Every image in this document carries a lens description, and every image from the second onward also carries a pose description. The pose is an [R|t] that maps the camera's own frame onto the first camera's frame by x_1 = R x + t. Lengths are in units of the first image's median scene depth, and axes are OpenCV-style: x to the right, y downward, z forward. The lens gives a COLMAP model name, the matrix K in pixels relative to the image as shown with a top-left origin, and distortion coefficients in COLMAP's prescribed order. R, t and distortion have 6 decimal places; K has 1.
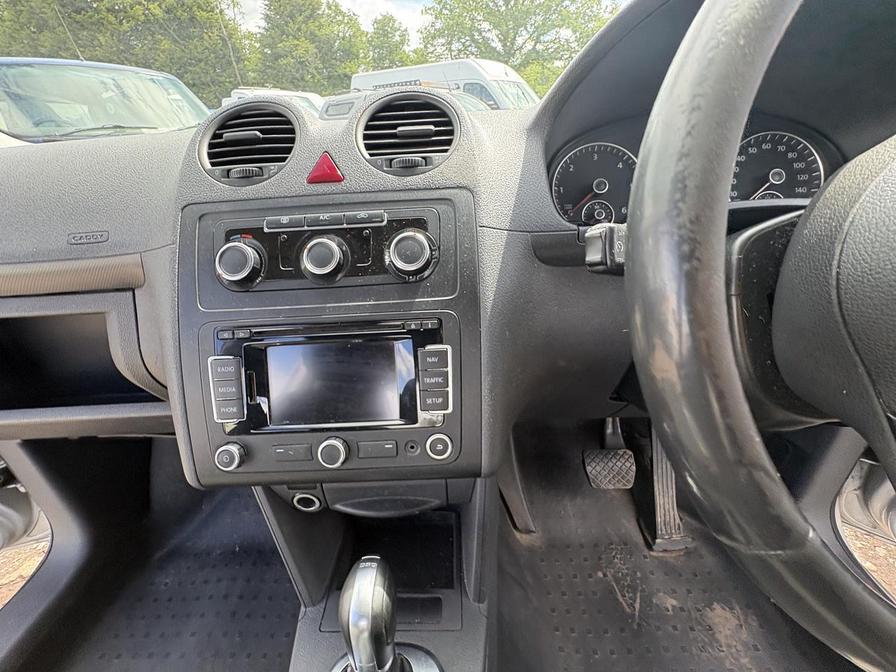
lens RADIAL K [[358.7, 0, 447.3], [0, 358.7, 336.5], [0, 0, 1]] dist [0.001049, 0.000423]
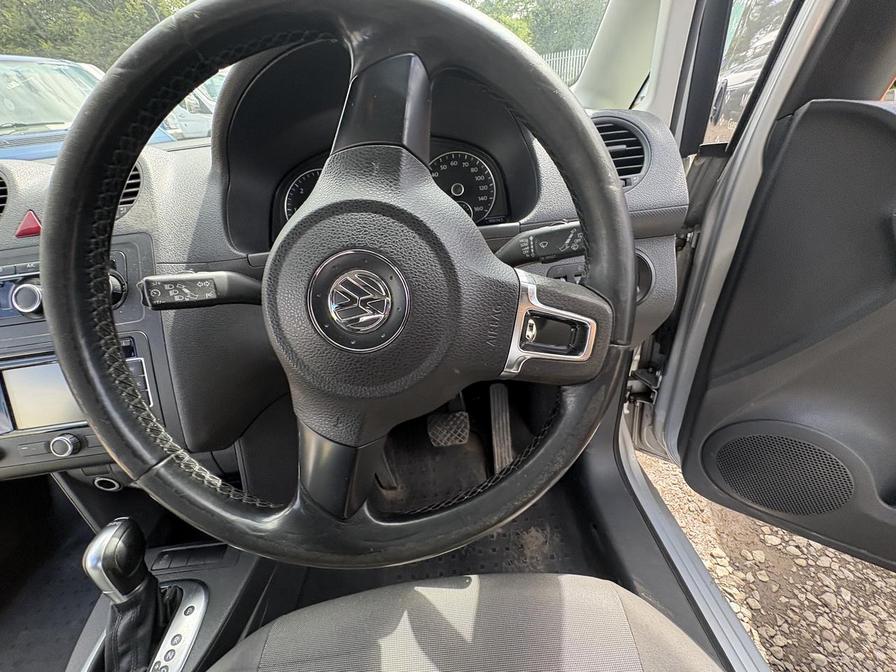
lens RADIAL K [[358.0, 0, 448.8], [0, 358.0, 337.0], [0, 0, 1]] dist [-0.000669, -0.000559]
pose [[0.995038, -0.089098, 0.044275, 0.943766], [0.085398, 0.993177, 0.079411, -0.051336], [-0.051049, -0.075236, 0.995858, -0.313556]]
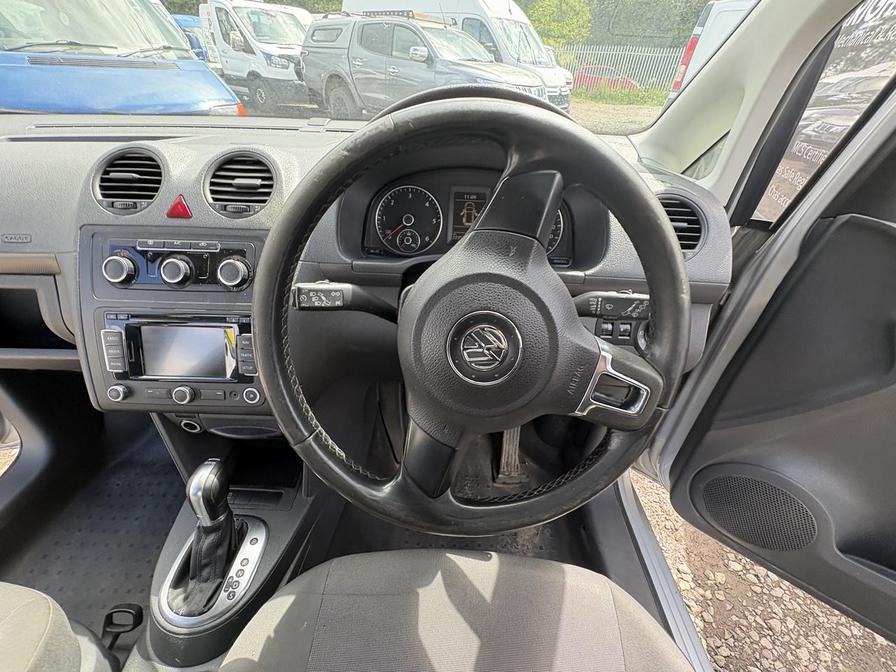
lens RADIAL K [[359.5, 0, 449.7], [0, 359.5, 336.9], [0, 0, 1]] dist [-0.001961, 0.000326]
pose [[0.996342, 0.075731, 0.039598, 0.697391], [-0.080334, 0.988025, 0.131729, -0.213161], [-0.029148, -0.134428, 0.990495, -0.525680]]
